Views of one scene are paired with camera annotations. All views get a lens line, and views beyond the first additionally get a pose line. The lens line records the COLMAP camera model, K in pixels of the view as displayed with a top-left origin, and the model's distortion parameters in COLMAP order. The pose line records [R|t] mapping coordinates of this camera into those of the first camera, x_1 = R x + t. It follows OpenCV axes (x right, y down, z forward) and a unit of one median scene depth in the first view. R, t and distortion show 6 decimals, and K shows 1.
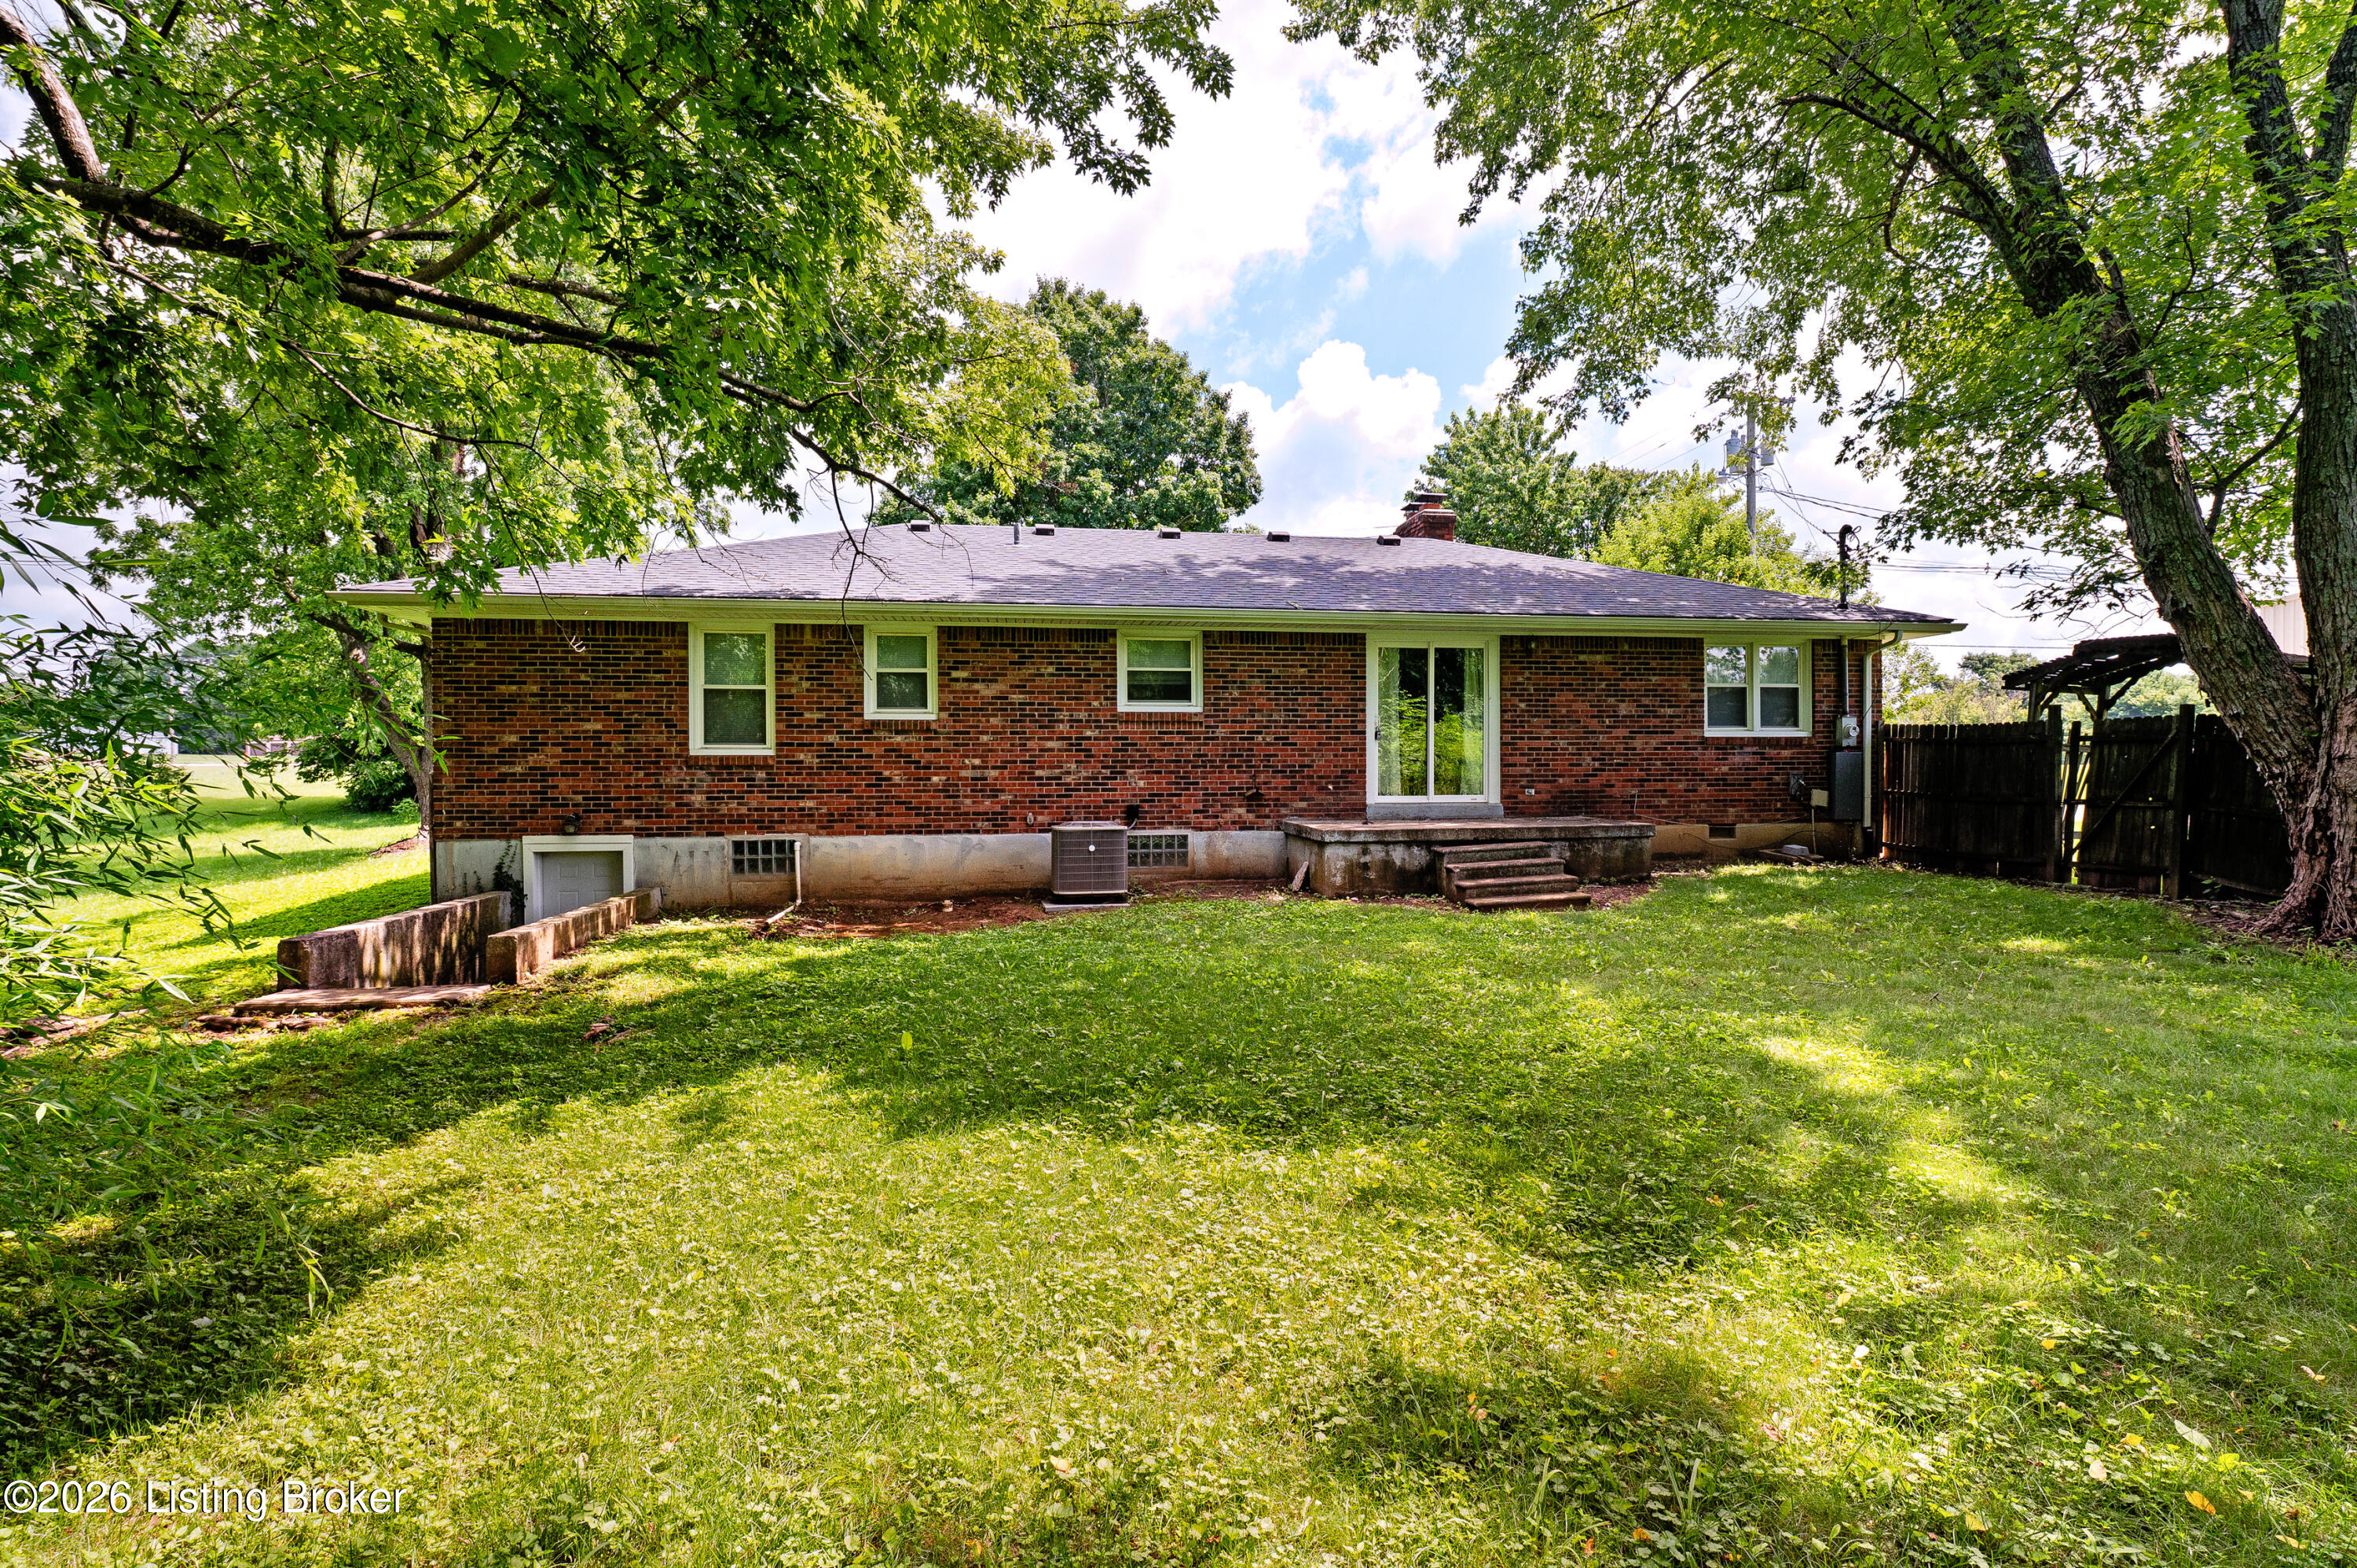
lens RADIAL K [[1110.1, 0, 1178.5], [0, 1110.1, 784.0], [0, 0, 1]] dist [-0.001377, -0.000837]
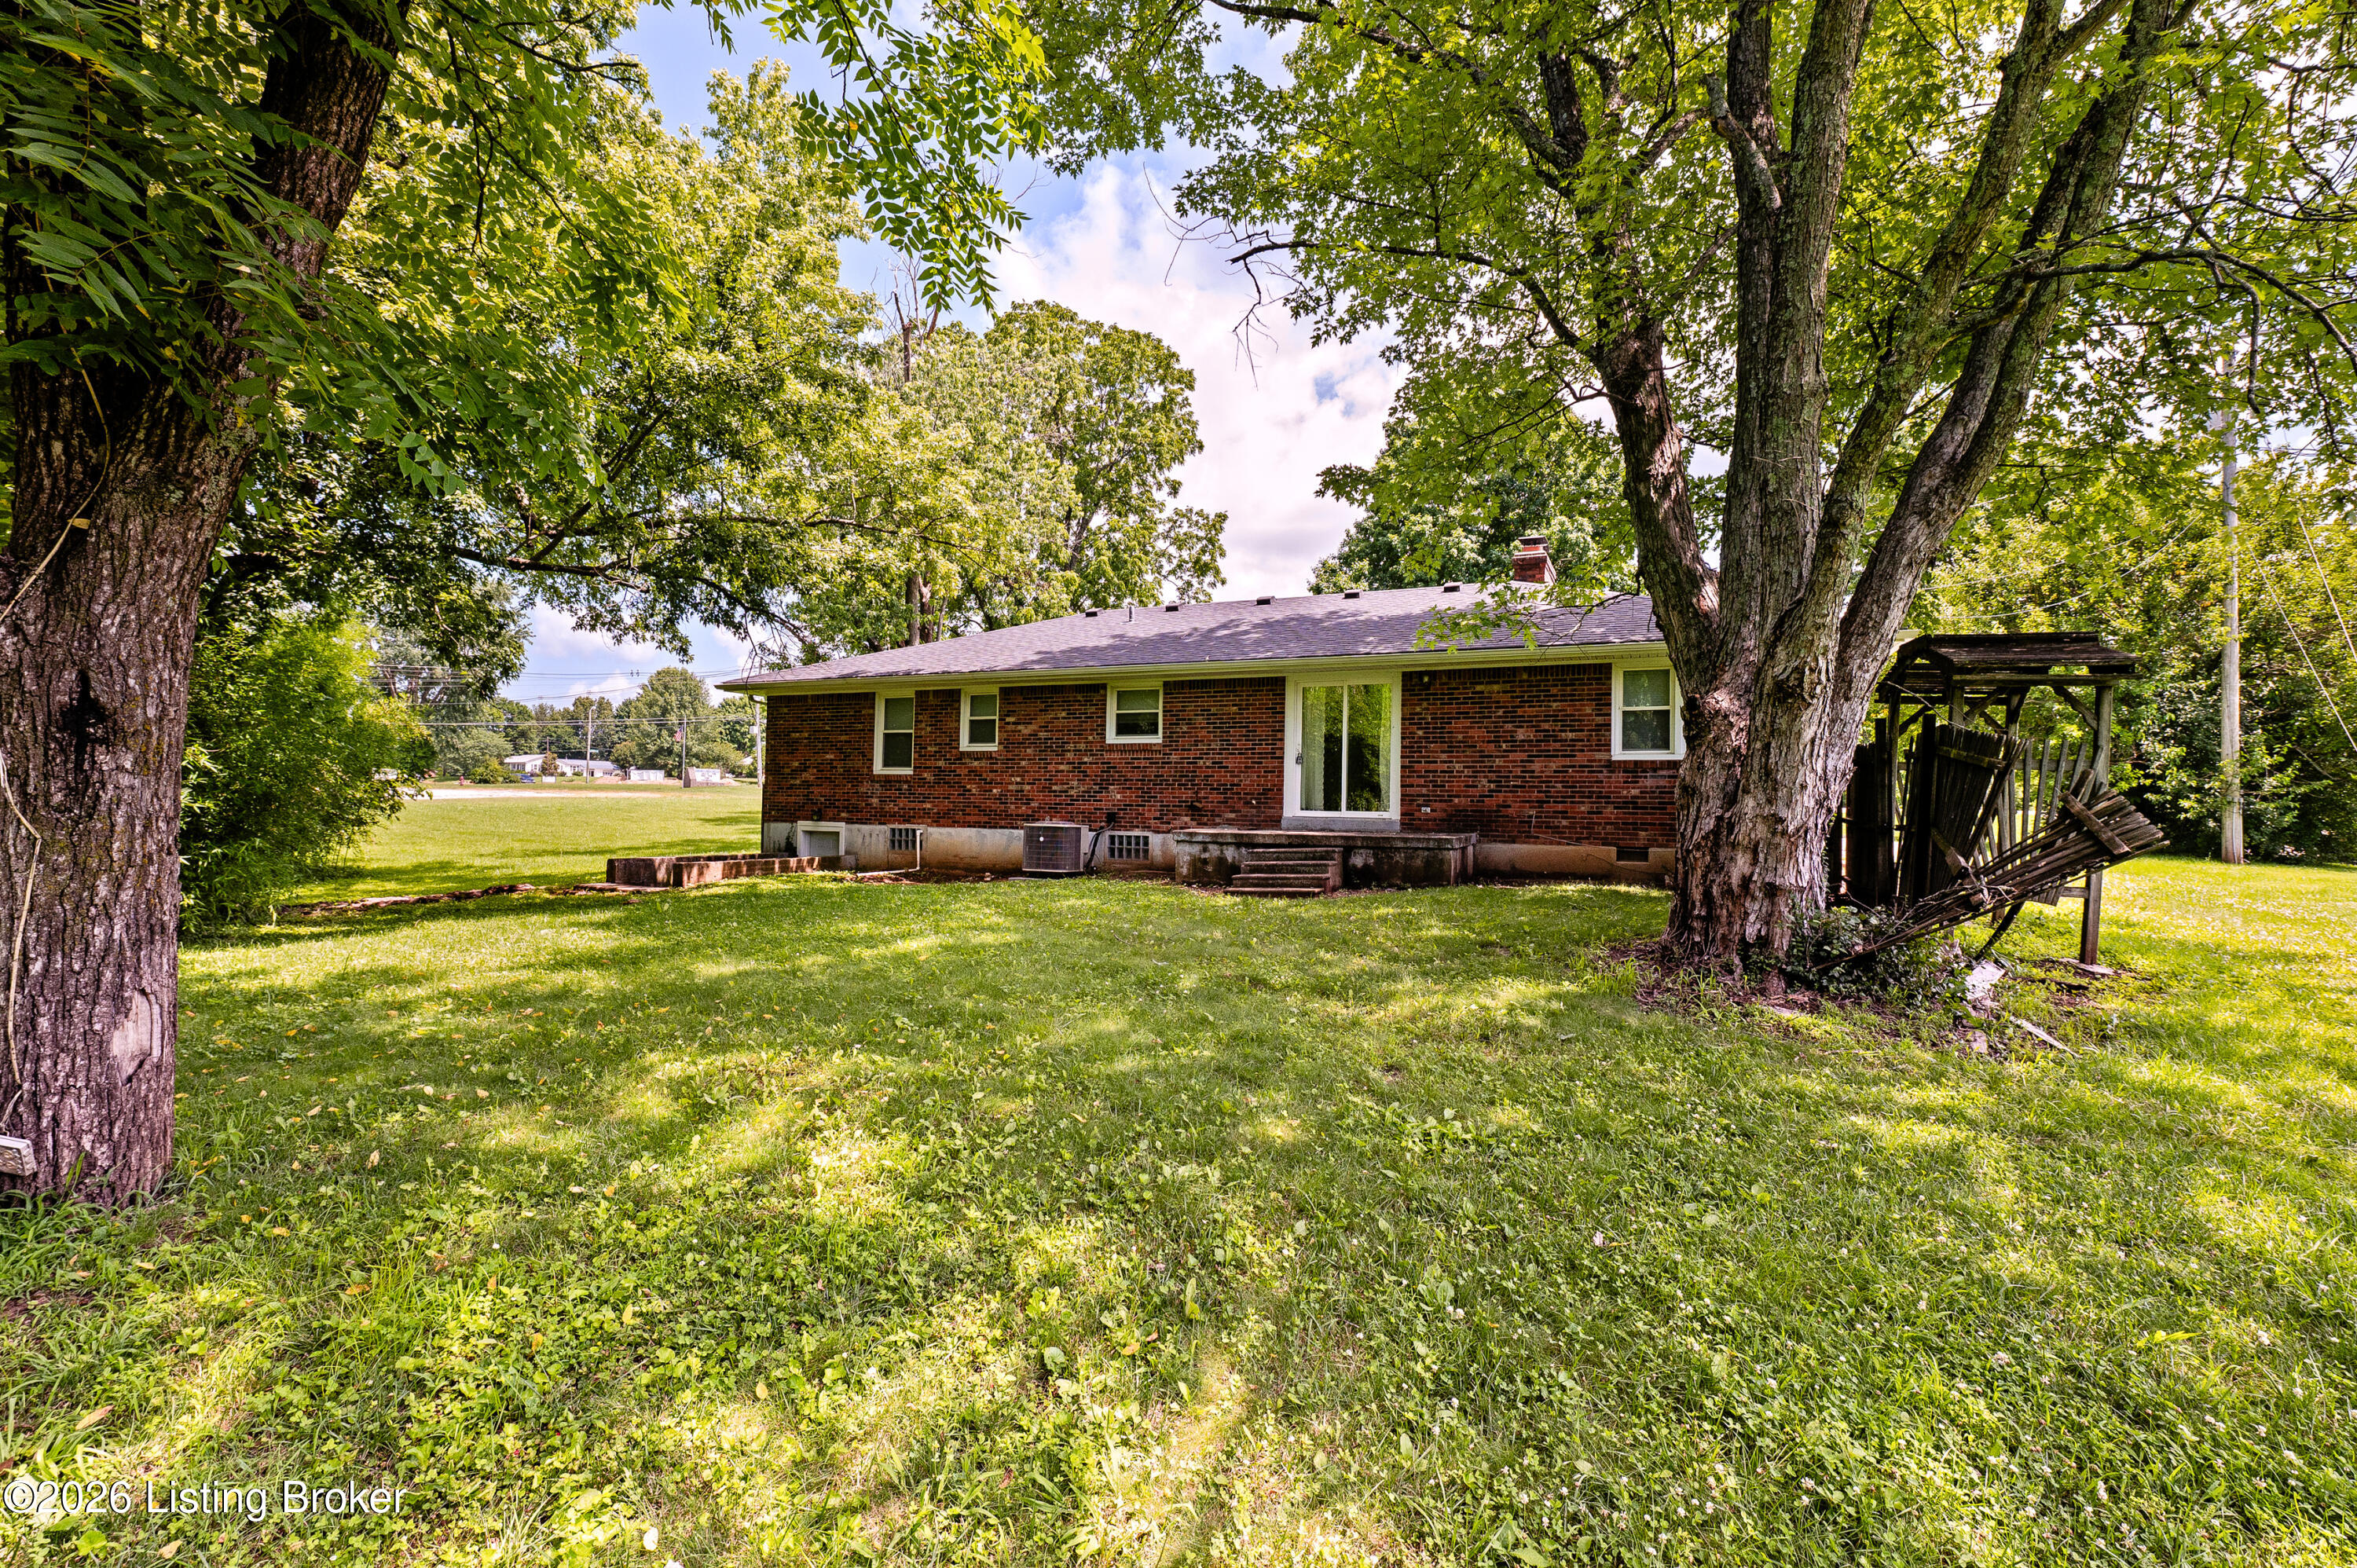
lens RADIAL K [[1042.9, 0, 1178.5], [0, 1042.9, 784.0], [0, 0, 1]] dist [-0.000310, -0.000014]
pose [[0.831554, 0.006384, -0.555407, 0.726563], [-0.026485, 0.999252, -0.028167, 0.018256], [0.554811, 0.038133, 0.831102, -0.013737]]
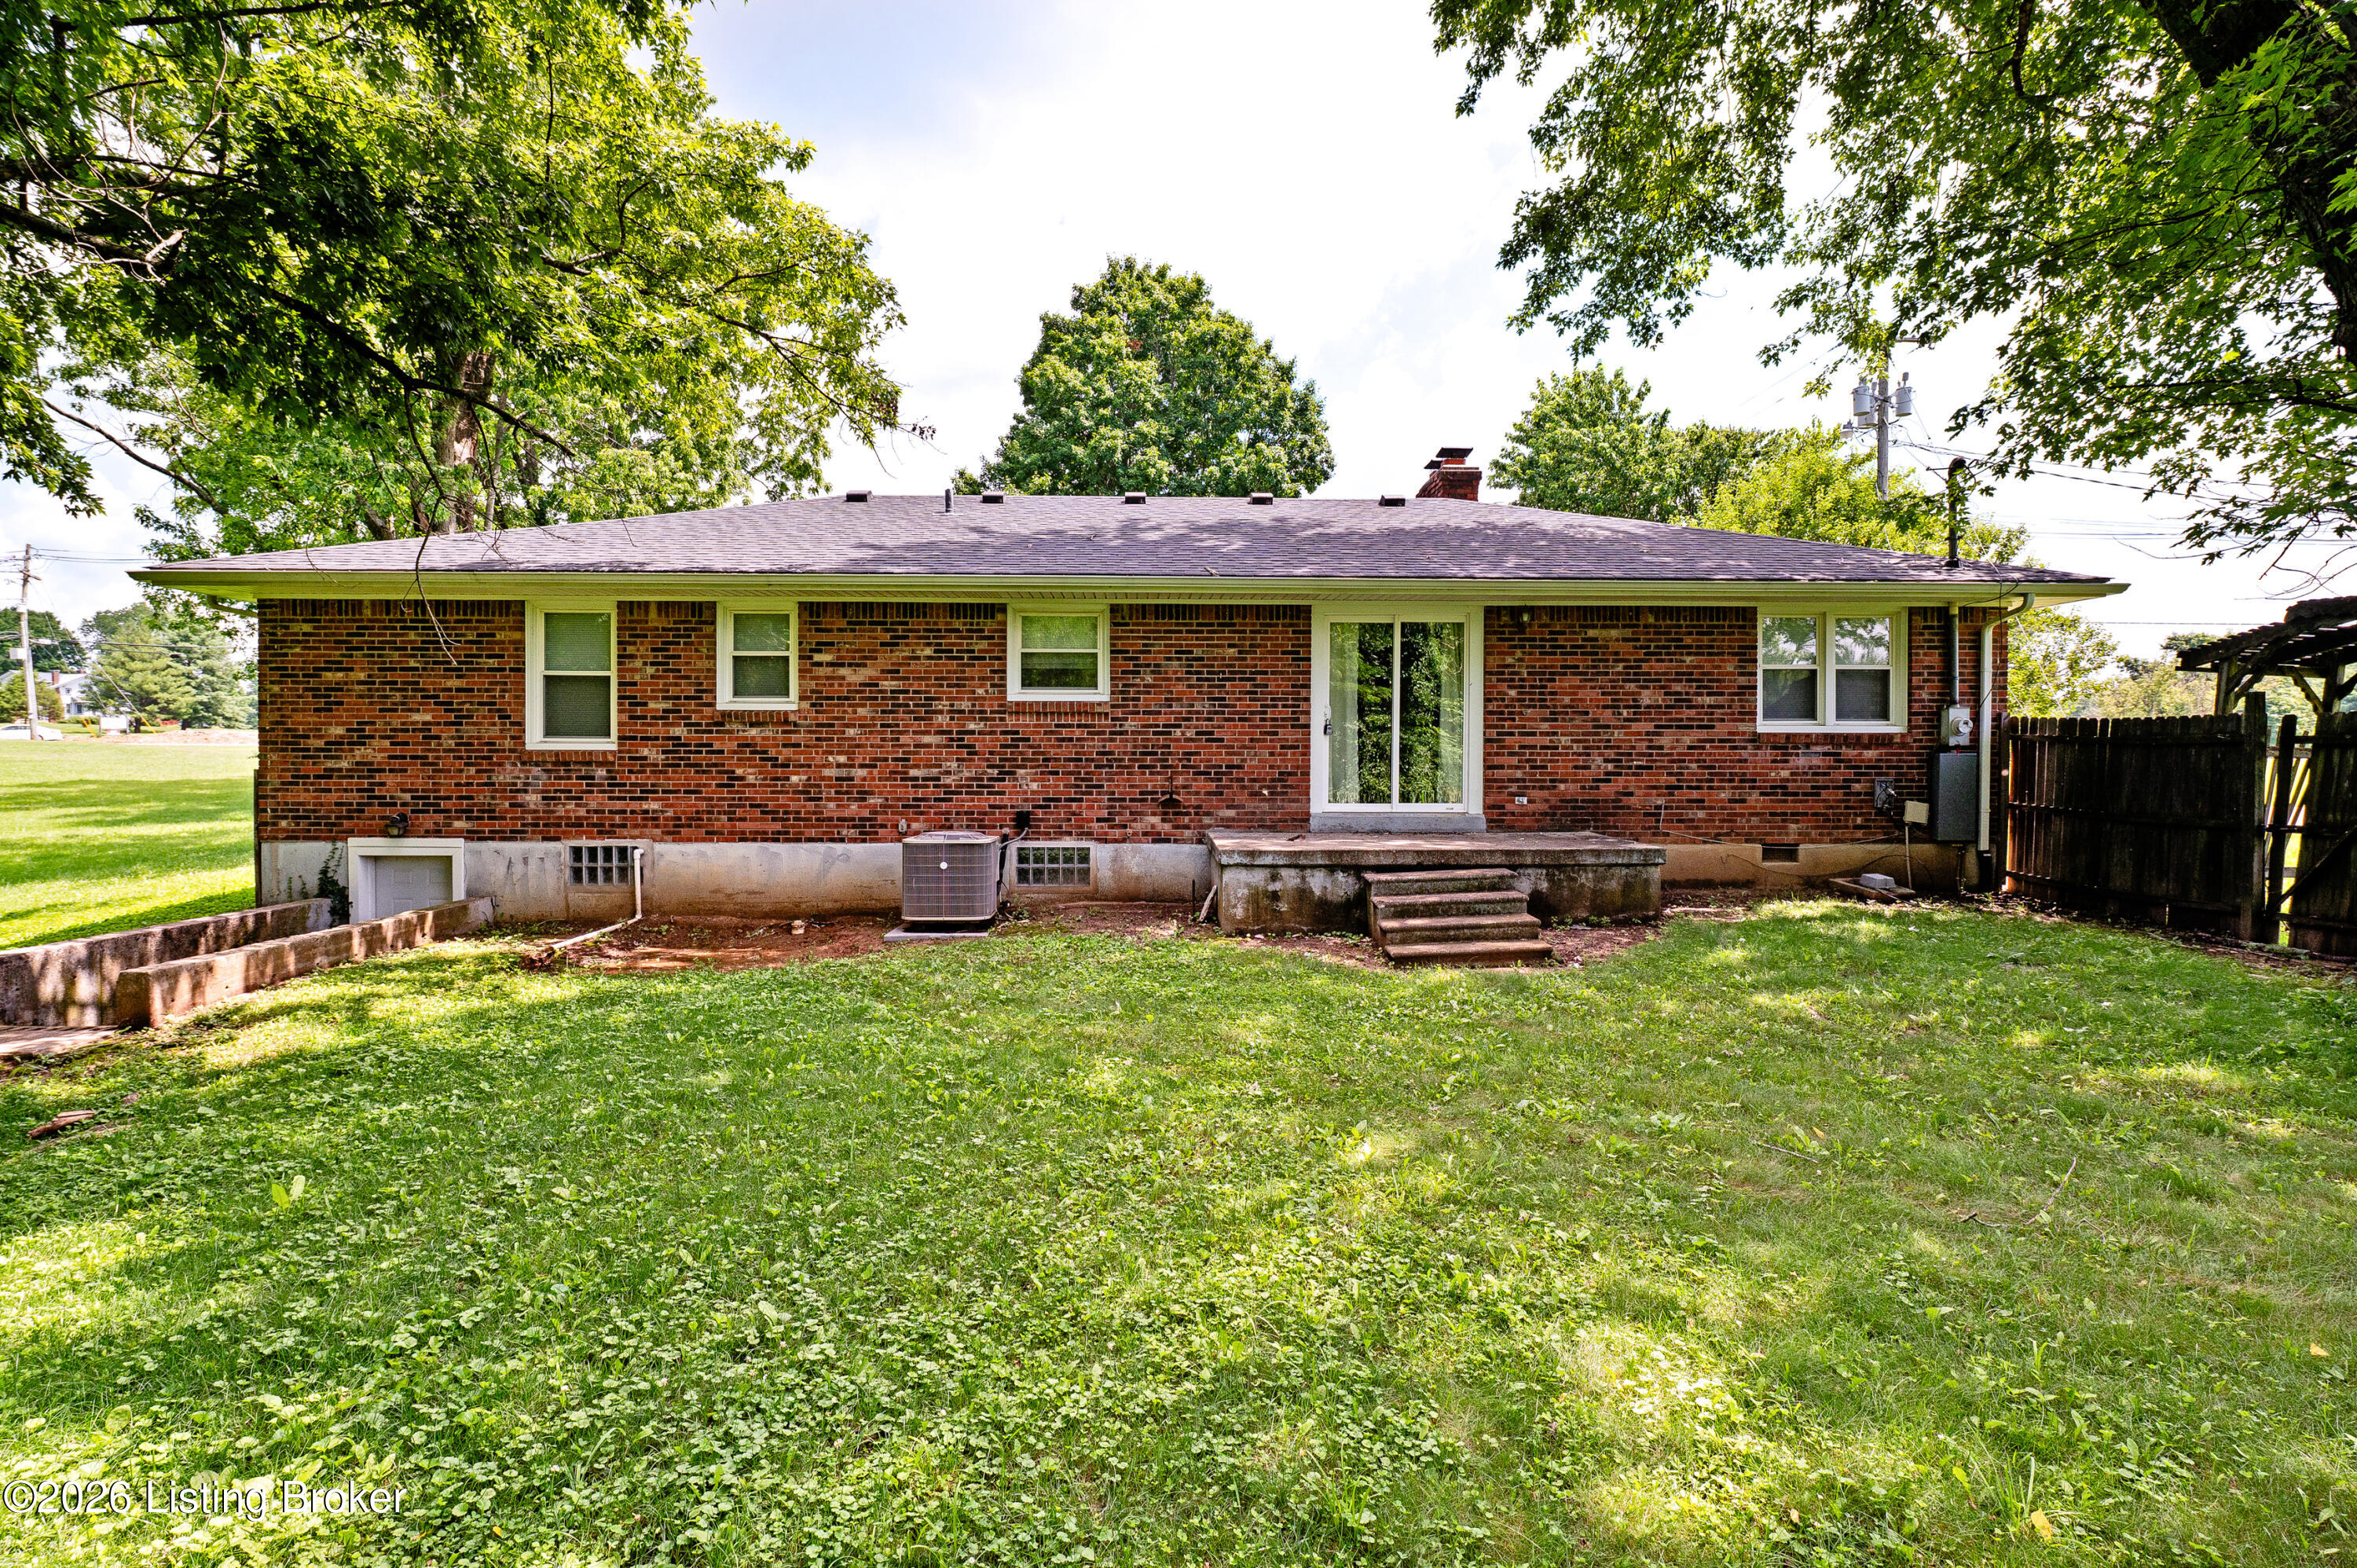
lens RADIAL K [[1071.3, 0, 1163.6], [0, 1071.3, 765.0], [0, 0, 1]] dist [-0.003988, 0.000732]
pose [[0.990411, 0.008587, -0.137885, 0.175060], [-0.008759, 0.999961, -0.000642, -0.016541], [0.137874, 0.001844, 0.990448, 0.205638]]
